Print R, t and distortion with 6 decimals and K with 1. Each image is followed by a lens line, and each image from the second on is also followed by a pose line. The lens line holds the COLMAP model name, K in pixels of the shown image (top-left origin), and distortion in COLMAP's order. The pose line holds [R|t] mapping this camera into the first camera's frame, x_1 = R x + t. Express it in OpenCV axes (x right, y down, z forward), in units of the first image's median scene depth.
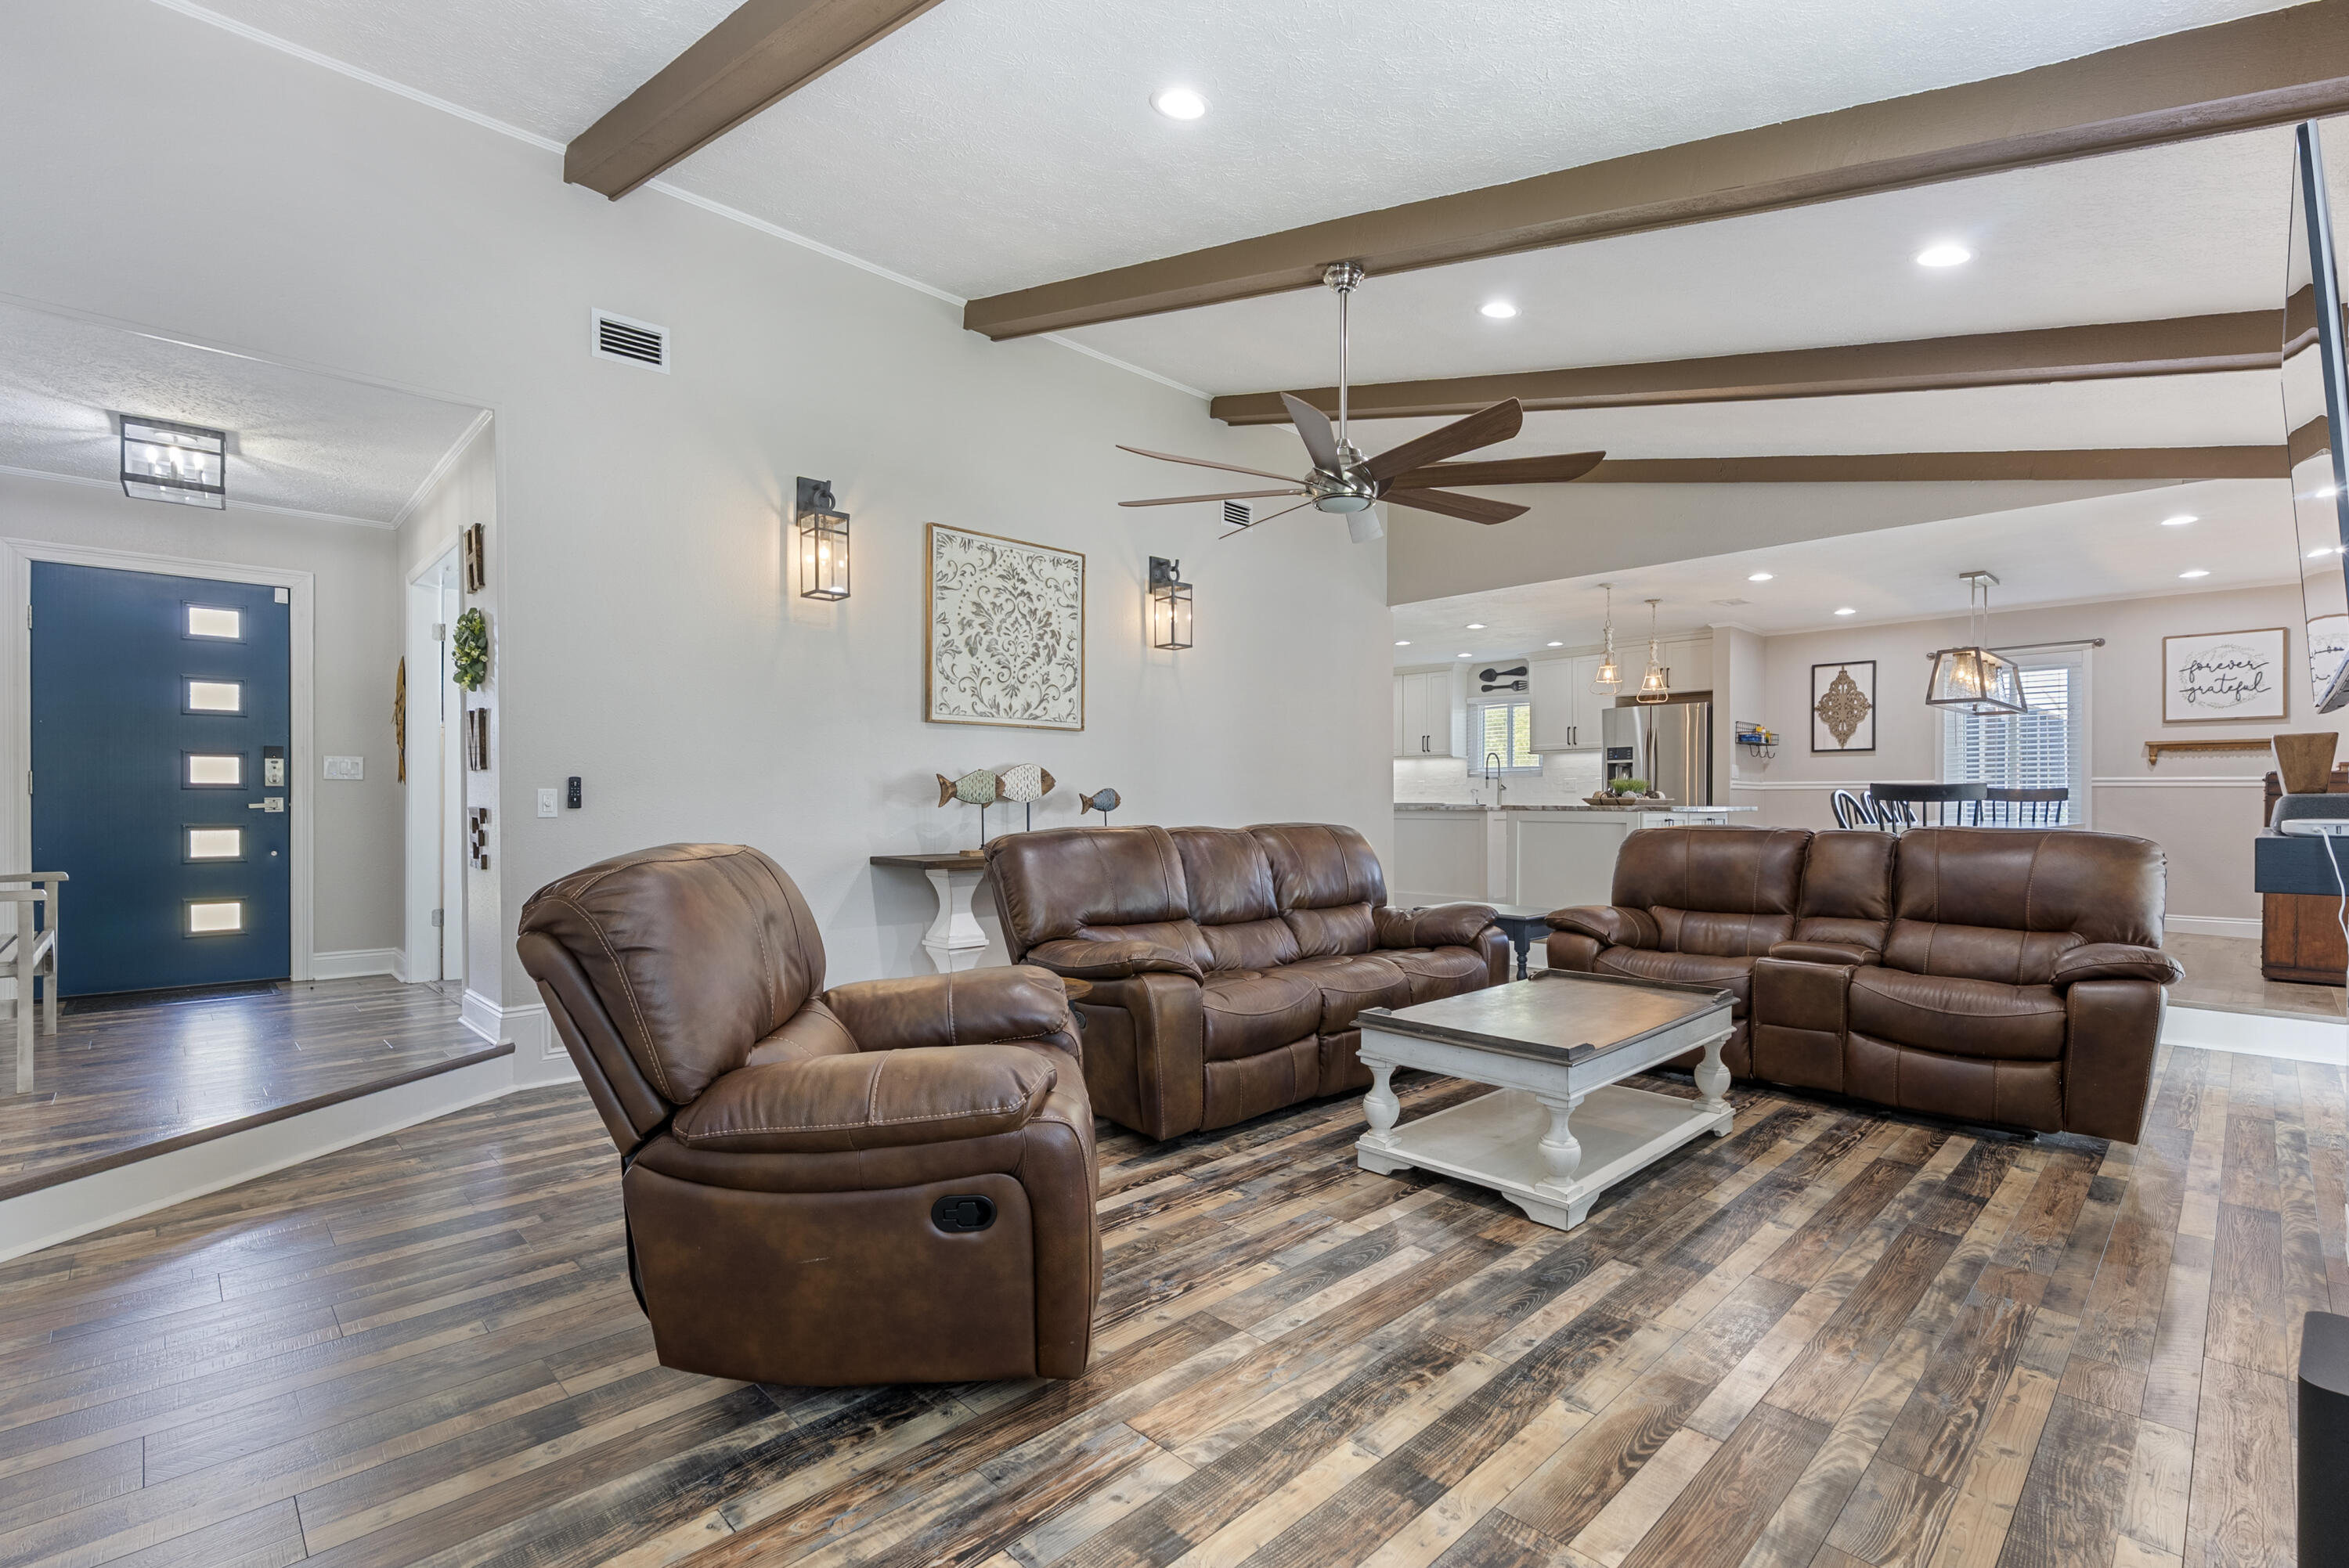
lens RADIAL K [[1069.1, 0, 1167.4], [0, 1069.1, 794.8], [0, 0, 1]] dist [-0.001418, 0.000278]
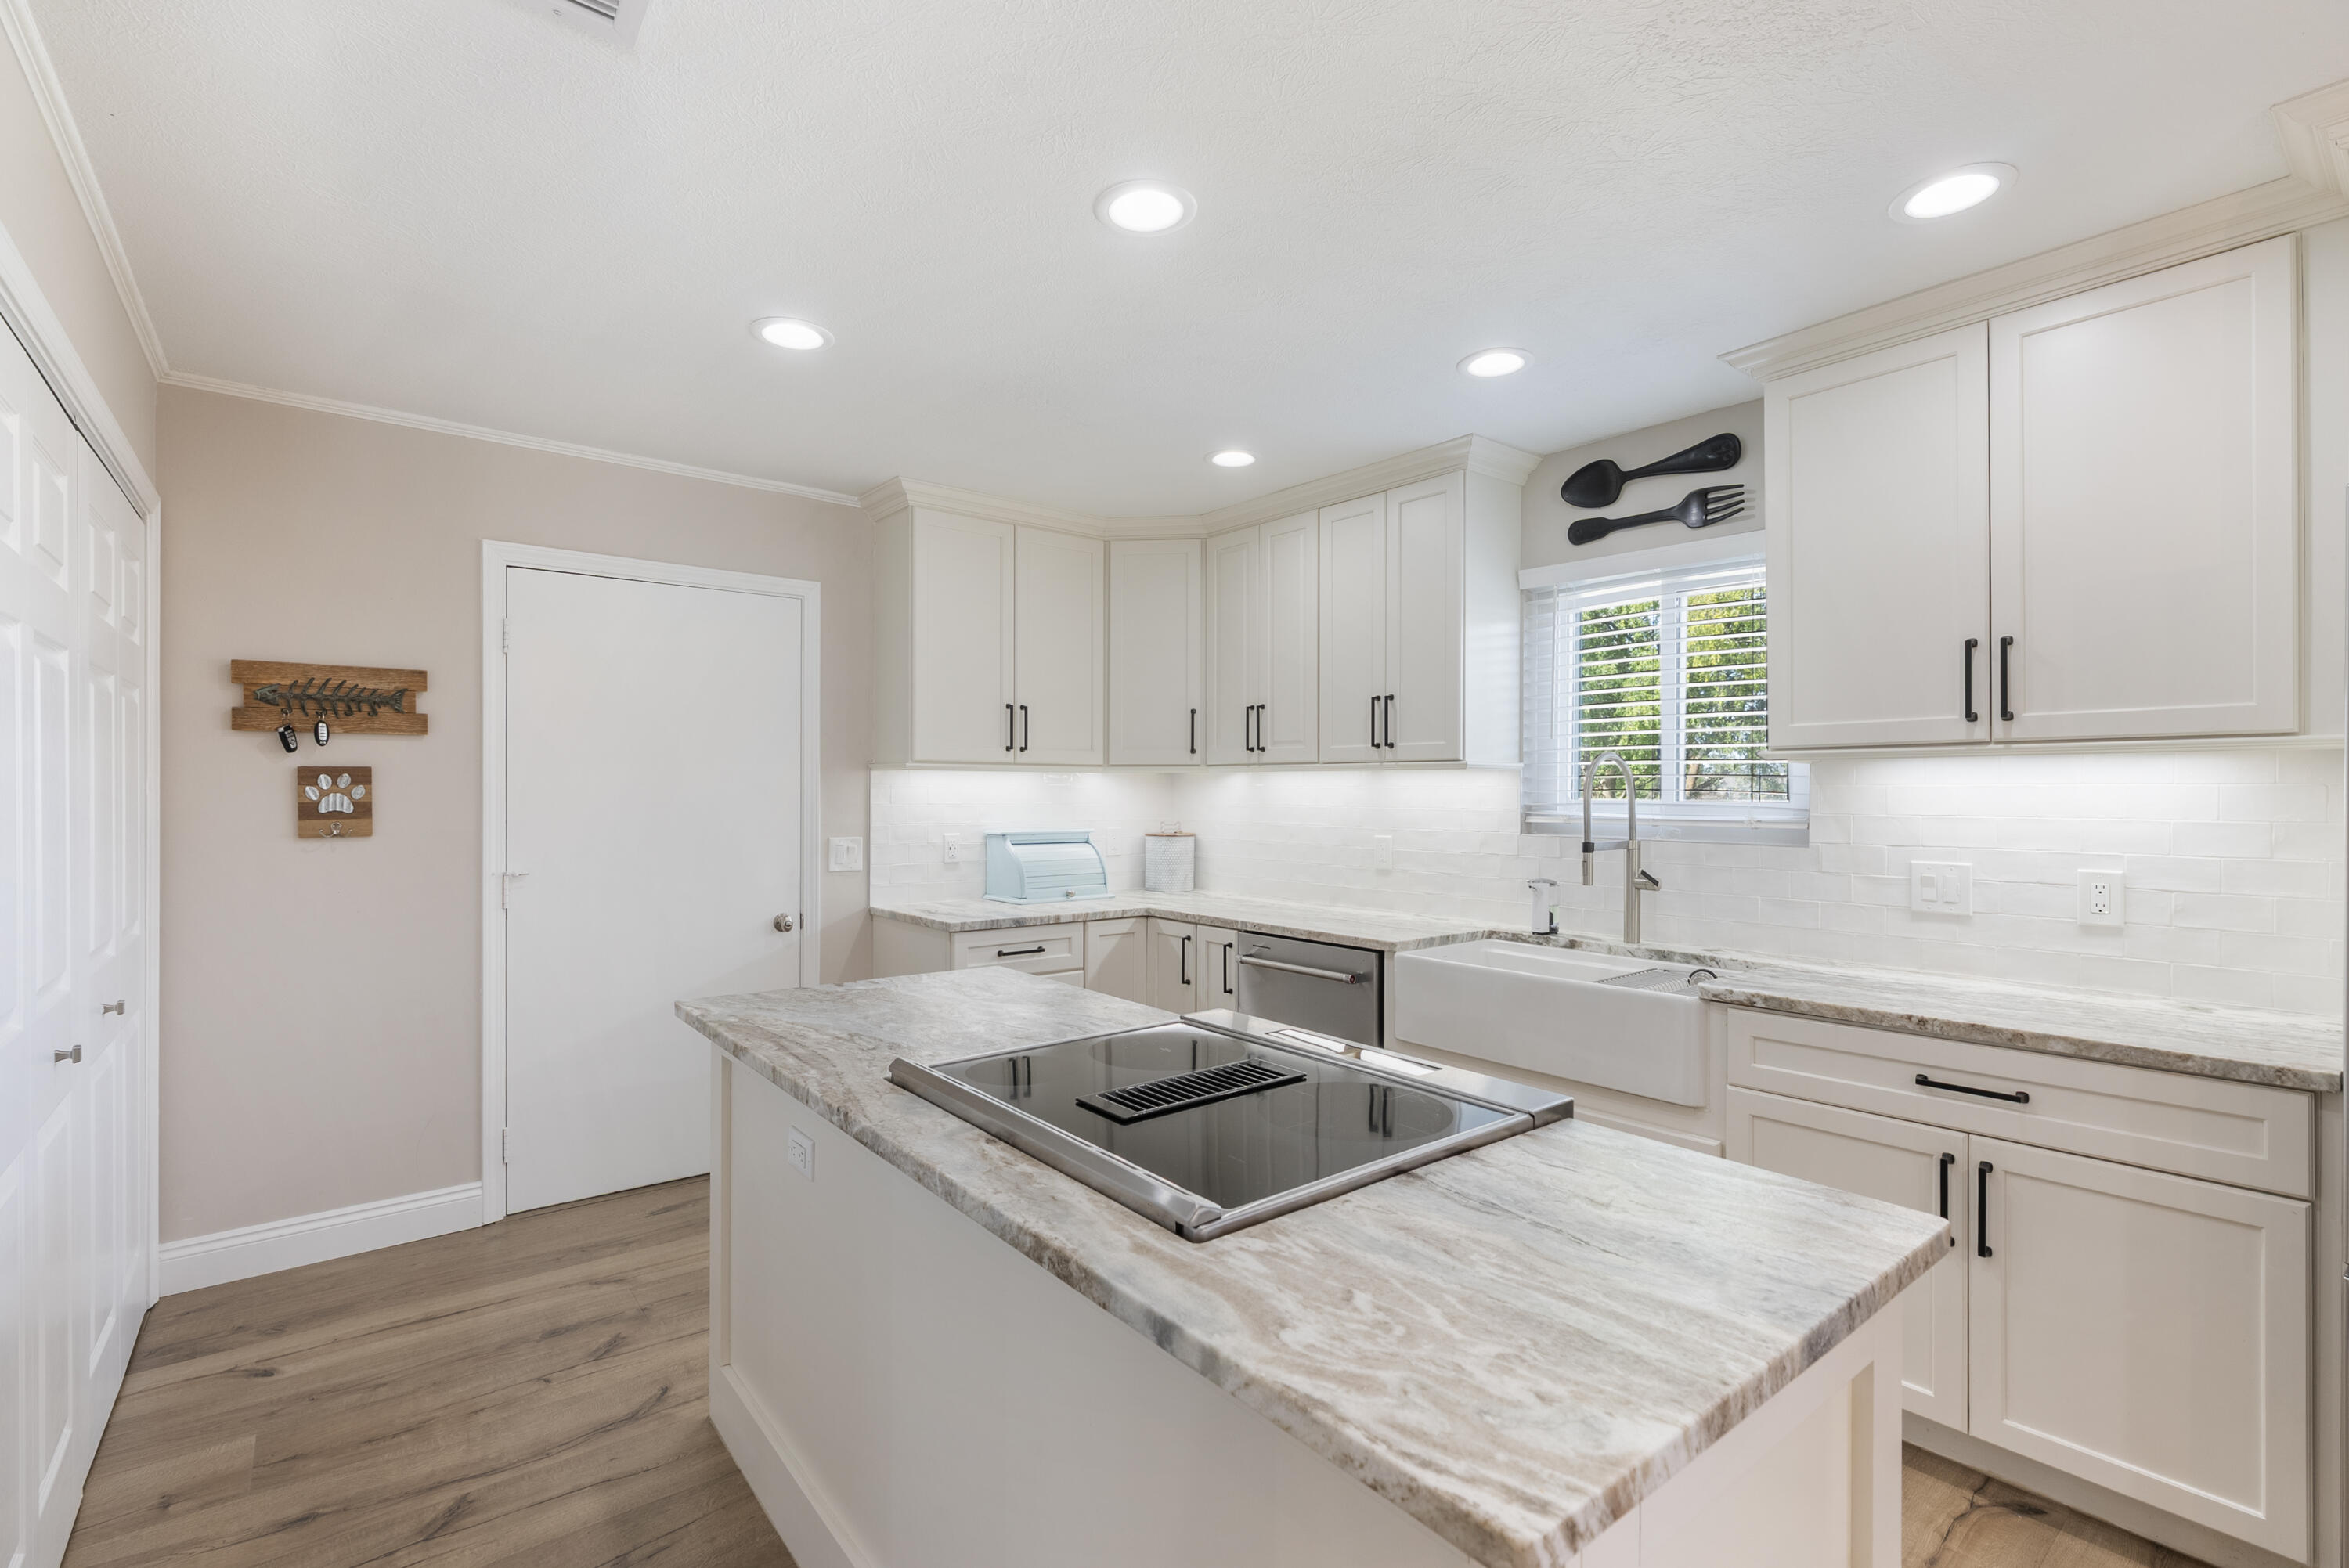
lens RADIAL K [[1069.1, 0, 1167.4], [0, 1069.1, 794.8], [0, 0, 1]] dist [-0.001418, 0.000278]
pose [[0.997014, 0.006461, -0.076956, 0.210426], [-0.005898, 0.999954, 0.007536, -0.029578], [0.077002, -0.007059, 0.997006, 0.710415]]
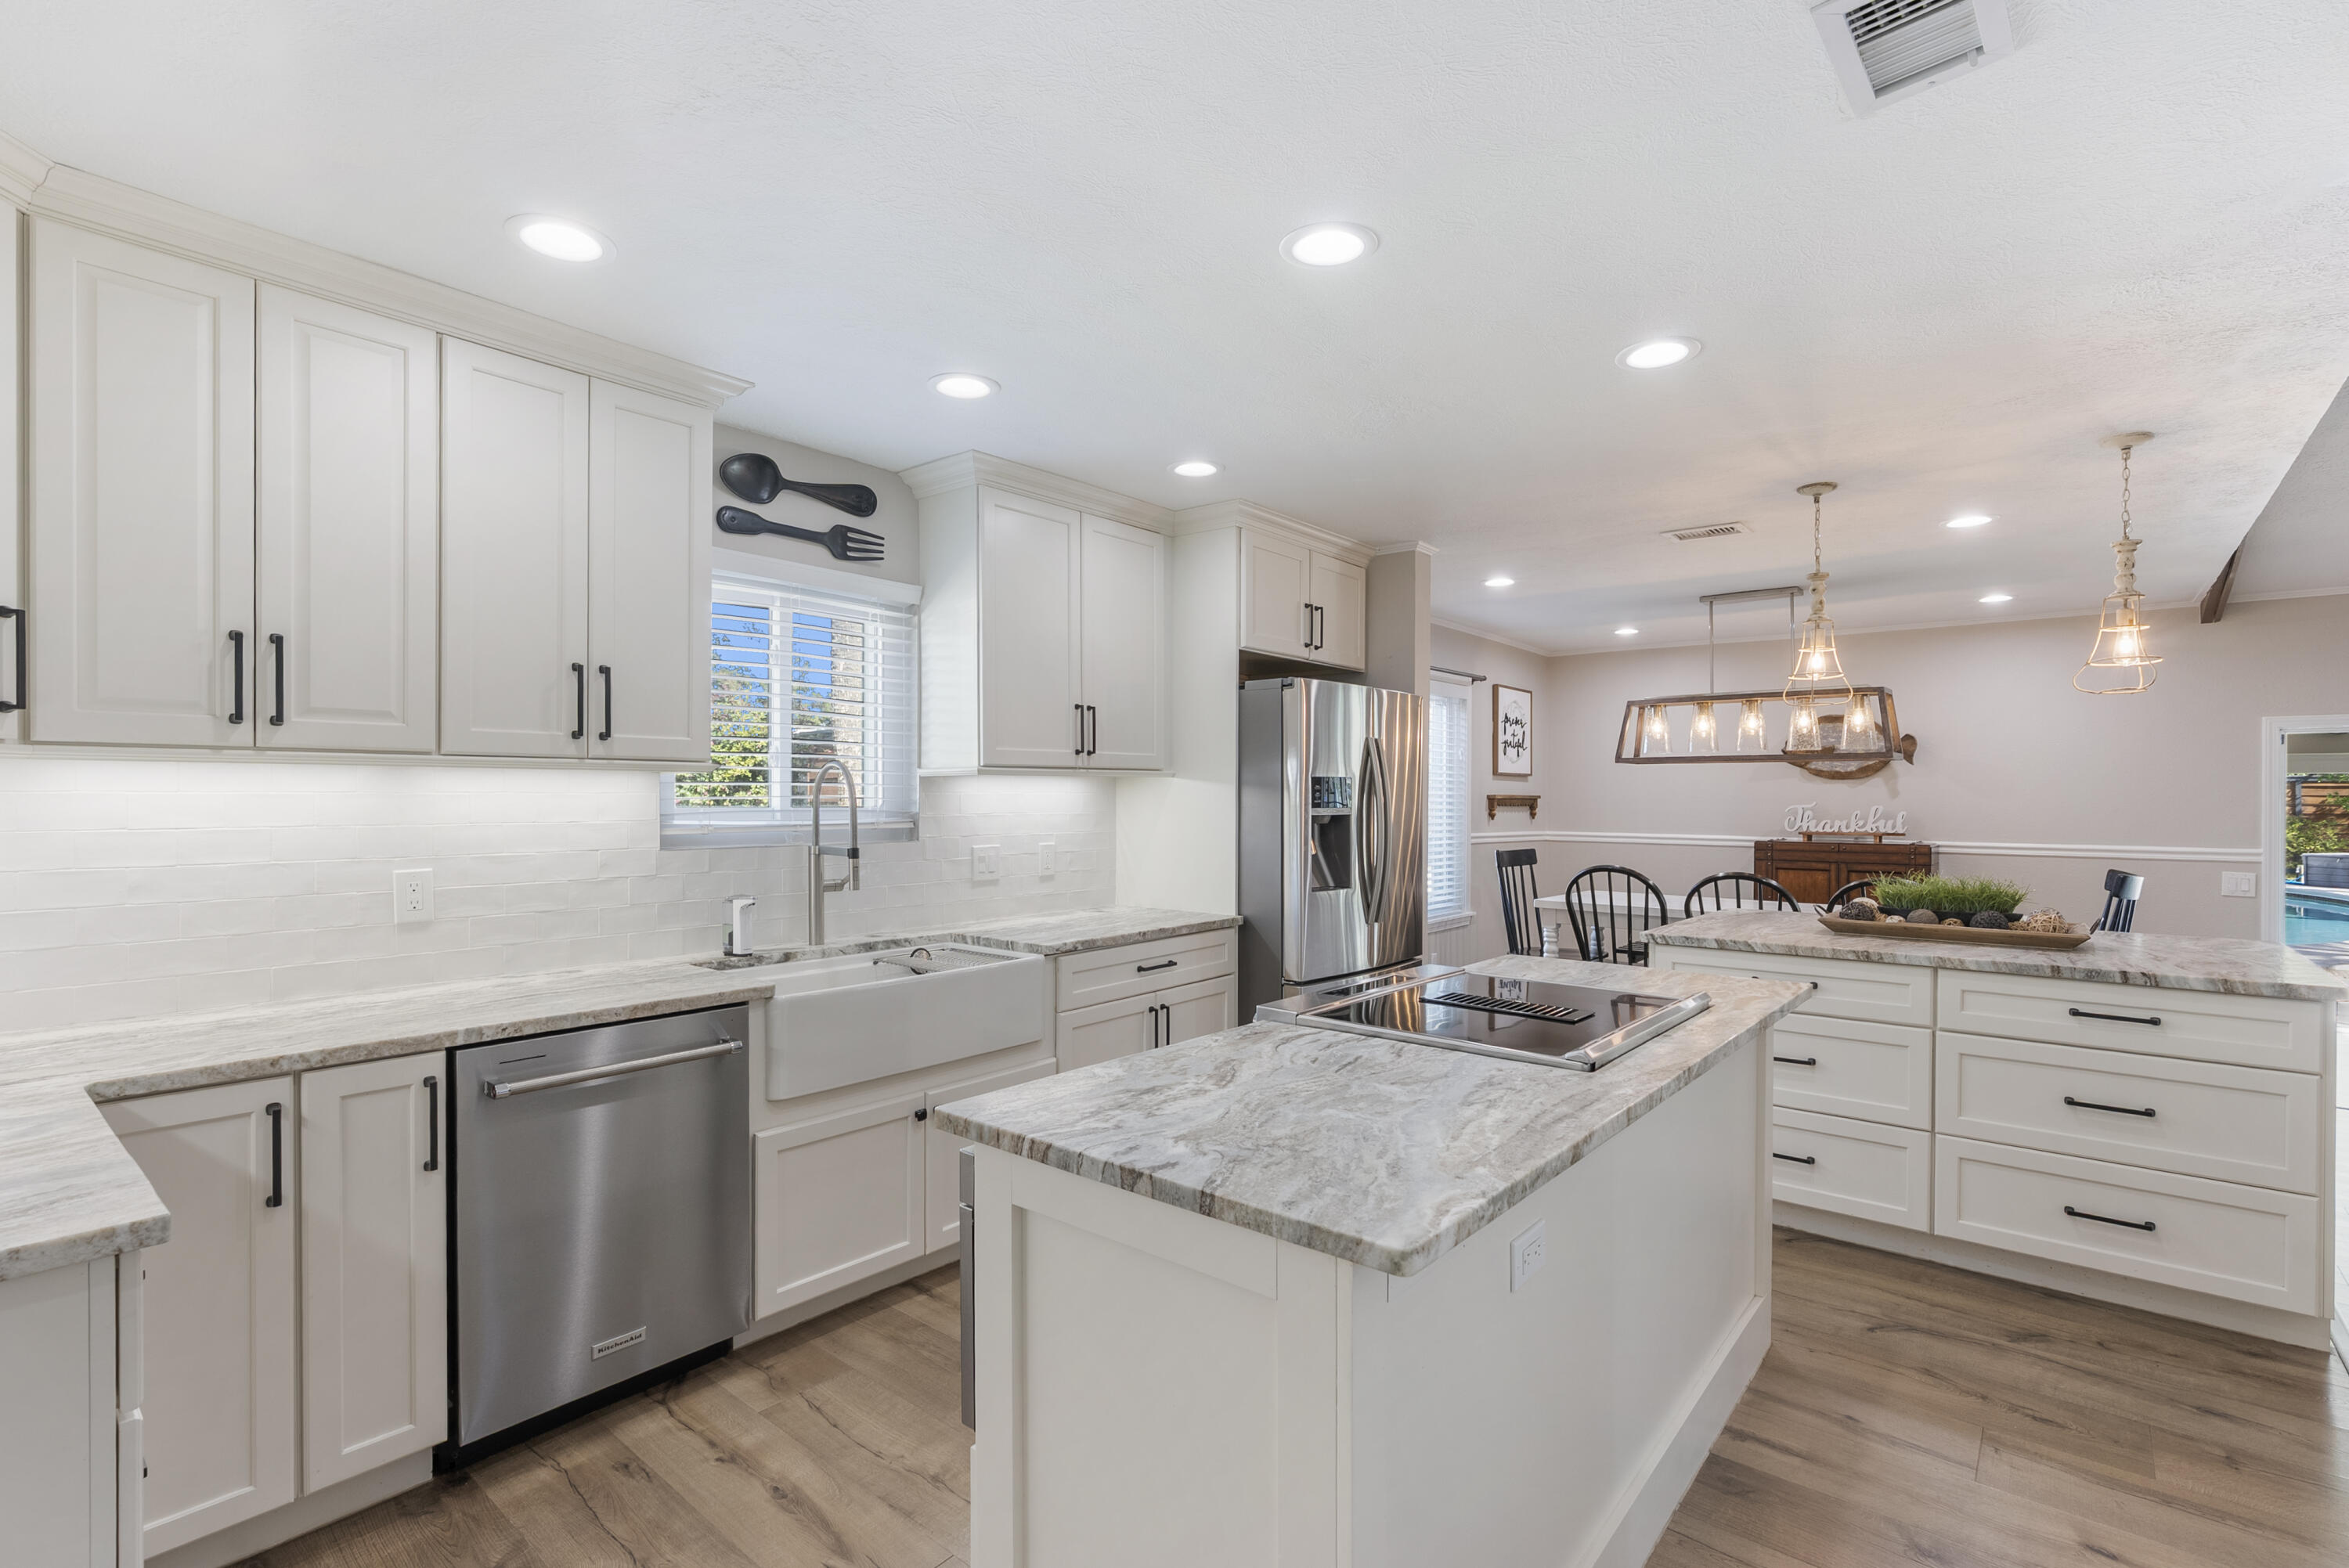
lens RADIAL K [[1069.1, 0, 1167.4], [0, 1069.1, 794.8], [0, 0, 1]] dist [-0.001418, 0.000278]
pose [[-0.113637, 0.008220, 0.993488, 0.014661], [0.001444, 0.999966, -0.008108, -0.027486], [-0.993521, 0.000513, -0.113645, 0.935849]]
